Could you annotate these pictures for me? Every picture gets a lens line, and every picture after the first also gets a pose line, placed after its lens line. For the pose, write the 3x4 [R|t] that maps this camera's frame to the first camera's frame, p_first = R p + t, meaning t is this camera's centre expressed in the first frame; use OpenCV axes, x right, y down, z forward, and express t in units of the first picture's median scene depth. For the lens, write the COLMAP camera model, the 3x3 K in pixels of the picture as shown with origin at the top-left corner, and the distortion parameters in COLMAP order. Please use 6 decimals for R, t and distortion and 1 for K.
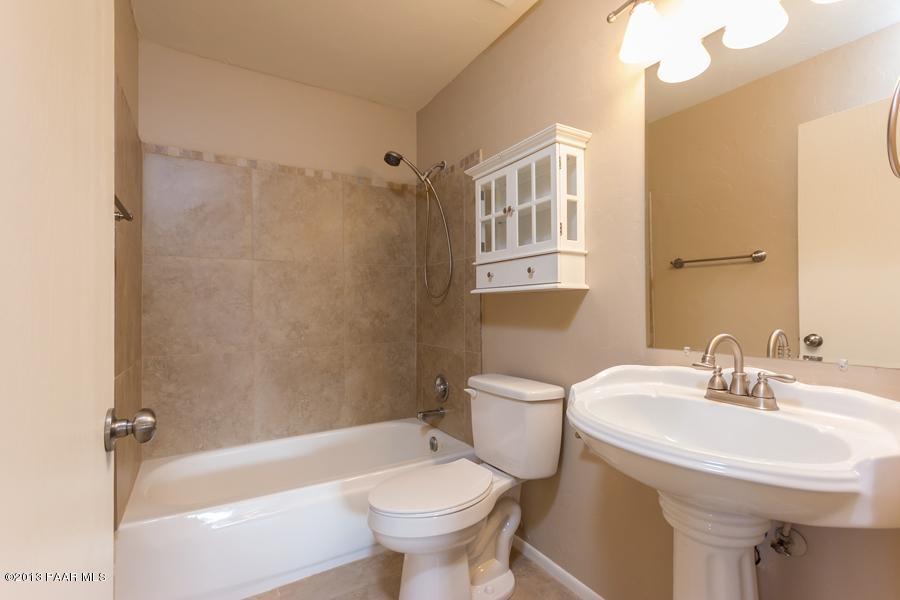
lens RADIAL K [[417.3, 0, 454.8], [0, 417.3, 304.9], [0, 0, 1]] dist [0.003453, 0.000353]
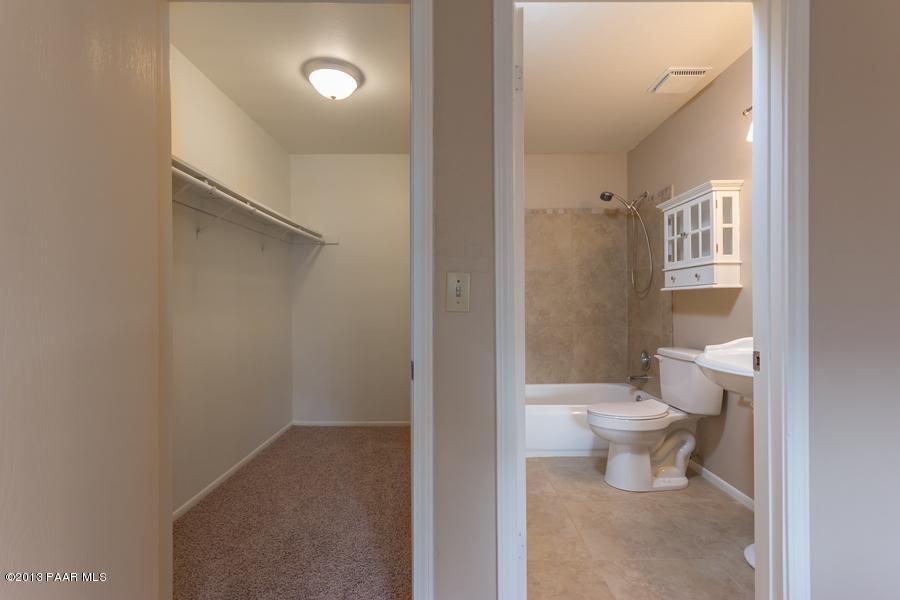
lens RADIAL K [[417.3, 0, 454.8], [0, 417.3, 304.9], [0, 0, 1]] dist [0.003453, 0.000353]
pose [[0.860016, 0.000279, -0.510267, 0.163534], [0.008419, 0.999856, 0.014735, -0.005903], [0.510198, -0.016968, 0.859890, -0.607608]]
